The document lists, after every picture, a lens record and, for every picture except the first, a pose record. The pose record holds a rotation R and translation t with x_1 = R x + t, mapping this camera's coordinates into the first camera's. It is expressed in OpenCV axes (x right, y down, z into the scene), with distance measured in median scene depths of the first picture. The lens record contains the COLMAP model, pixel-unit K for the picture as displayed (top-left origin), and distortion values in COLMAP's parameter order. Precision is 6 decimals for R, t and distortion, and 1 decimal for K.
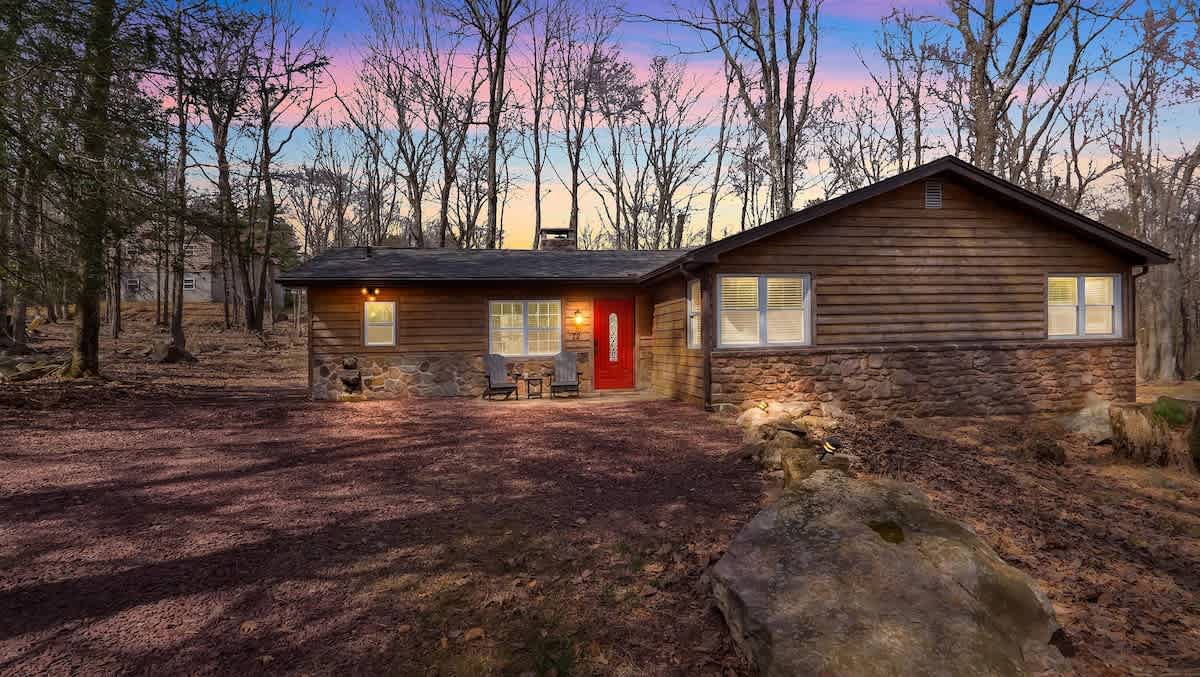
lens RADIAL K [[591.9, 0, 595.0], [0, 591.9, 339.1], [0, 0, 1]] dist [0.021882, -0.010914]
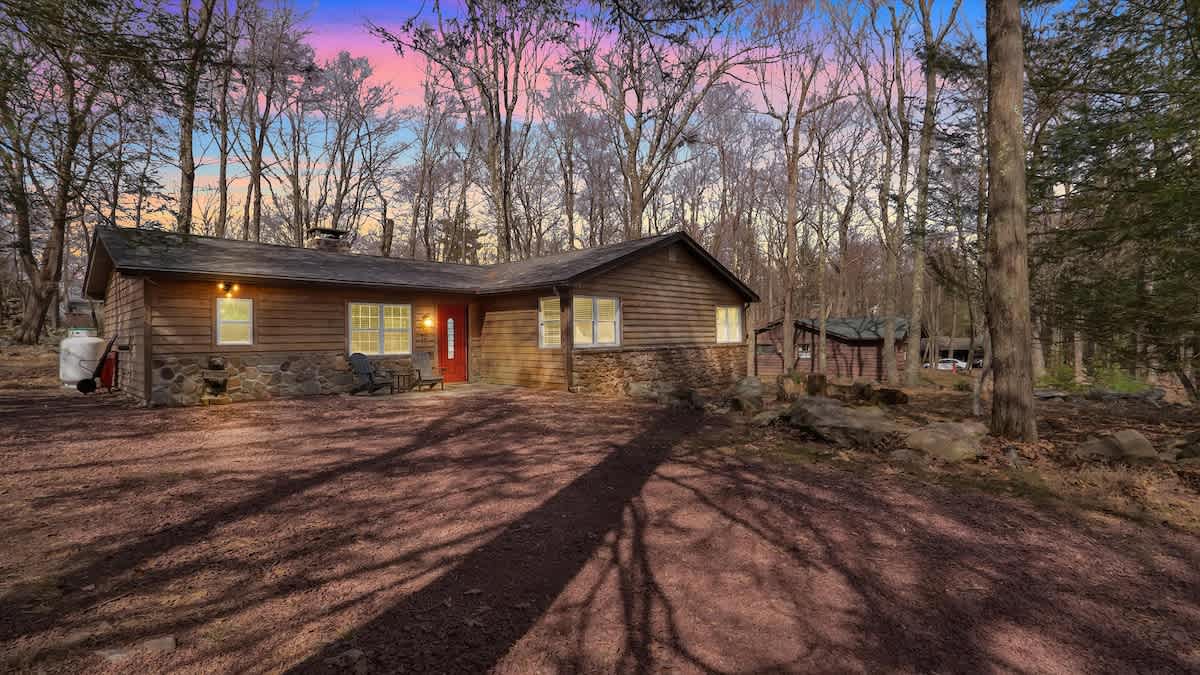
lens RADIAL K [[591.9, 0, 599.0], [0, 591.9, 337.3], [0, 0, 1]] dist [0.021882, -0.010914]
pose [[0.782603, 0.011816, 0.622409, -0.507719], [-0.009919, 0.999930, -0.006511, -0.000933], [-0.622442, -0.001078, 0.782665, -0.113576]]
